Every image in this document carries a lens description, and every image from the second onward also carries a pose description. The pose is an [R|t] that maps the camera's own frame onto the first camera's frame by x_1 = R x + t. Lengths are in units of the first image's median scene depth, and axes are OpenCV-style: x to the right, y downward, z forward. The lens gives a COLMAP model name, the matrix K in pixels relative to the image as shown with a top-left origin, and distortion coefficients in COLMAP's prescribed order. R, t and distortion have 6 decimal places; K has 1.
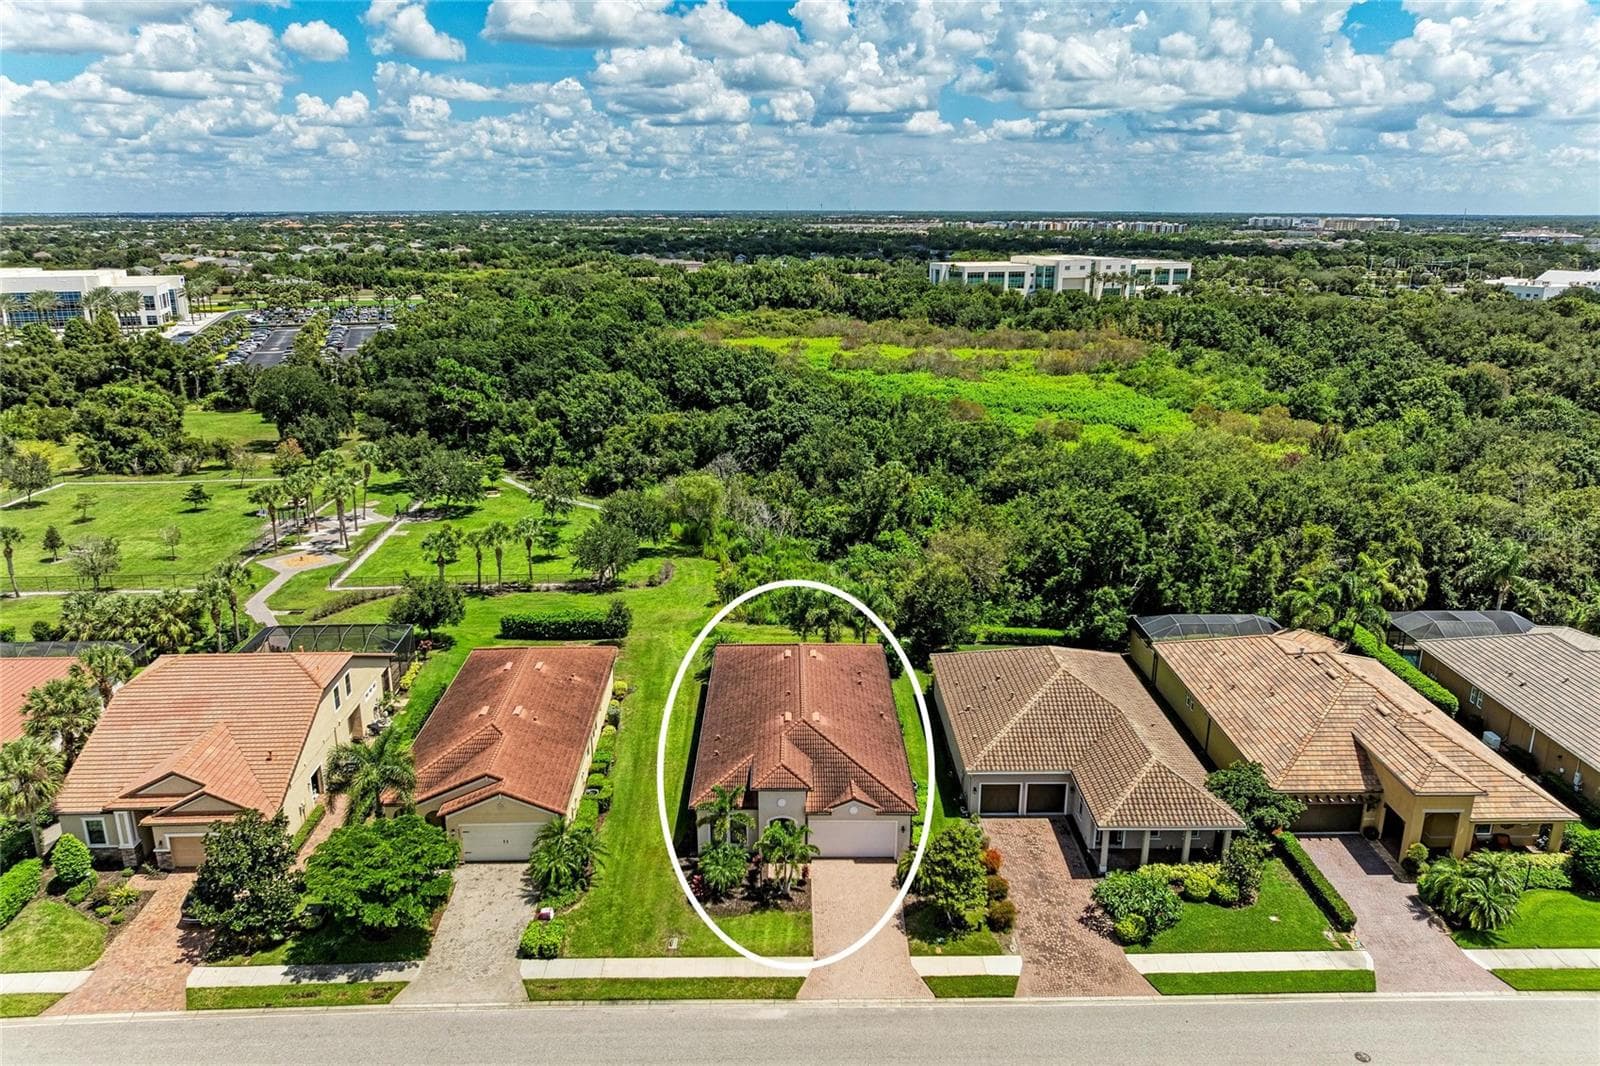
lens RADIAL K [[1159.5, 0, 773.2], [0, 1159.5, 538.9], [0, 0, 1]] dist [-0.017688, -0.001174]
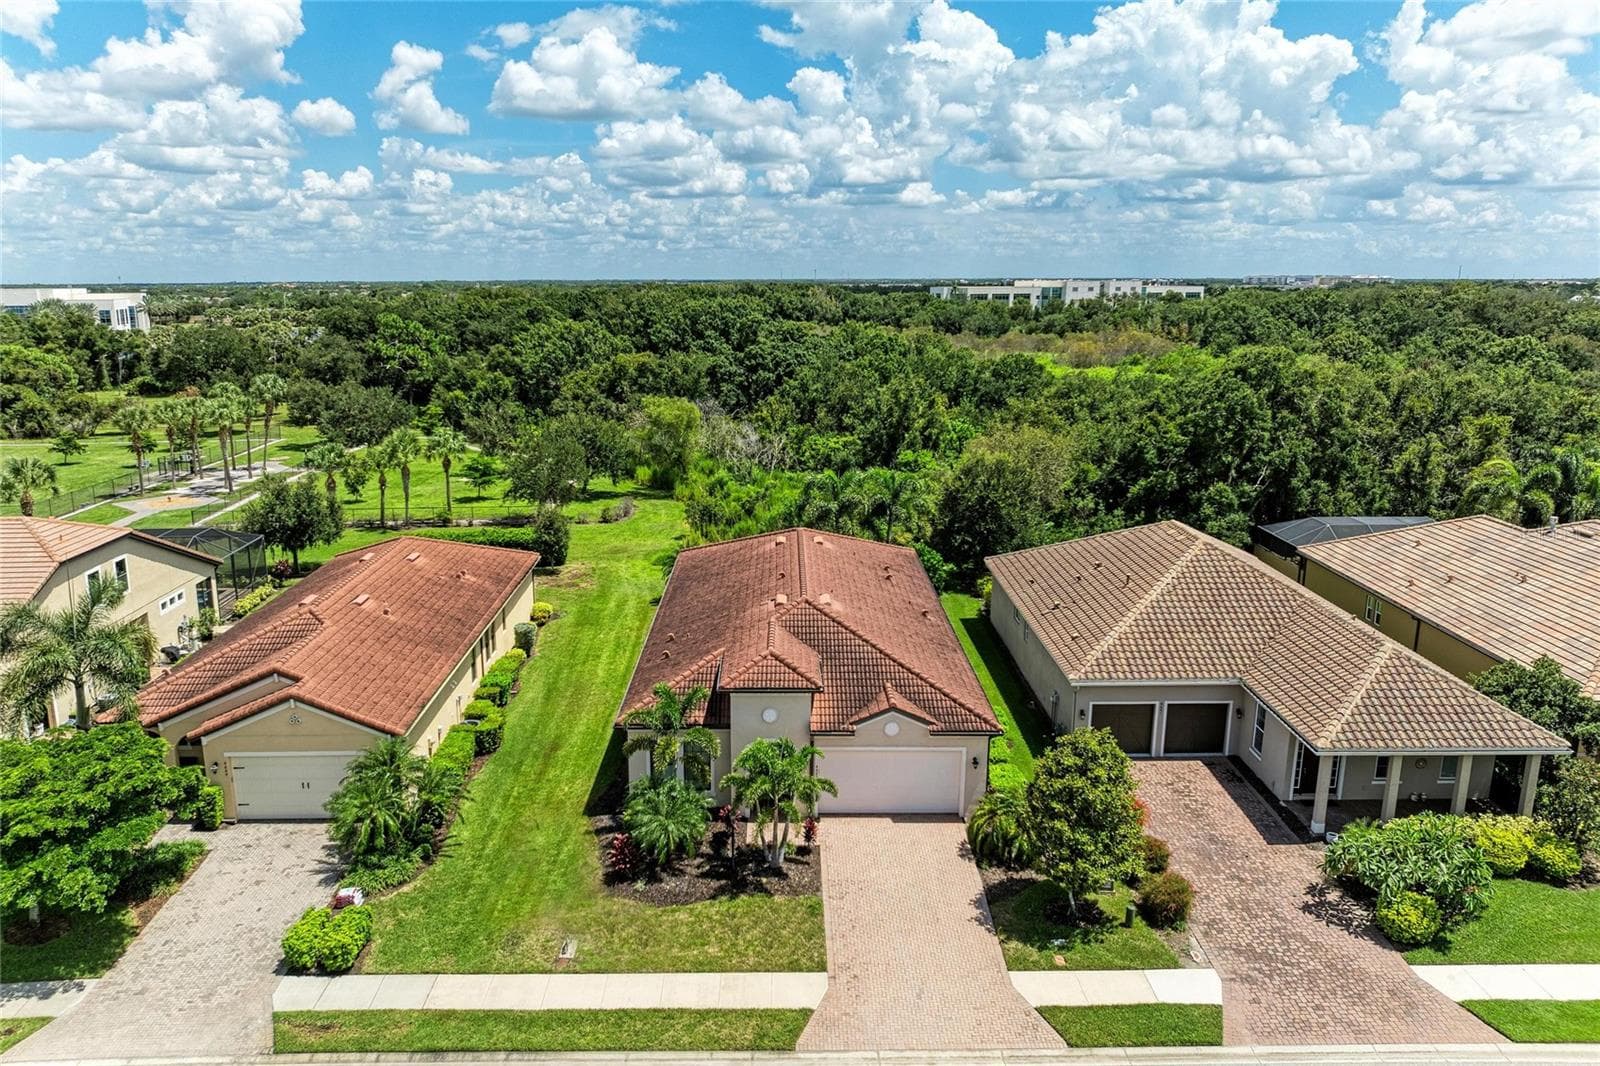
lens RADIAL K [[1125.8, 0, 800.0], [0, 1125.8, 533.0], [0, 0, 1]] dist [-0.019913, 0.004656]
pose [[0.999349, 0.016401, 0.032132, 0.001347], [-0.013805, 0.996747, -0.079401, 0.104789], [-0.033329, 0.078906, 0.996325, 0.244519]]
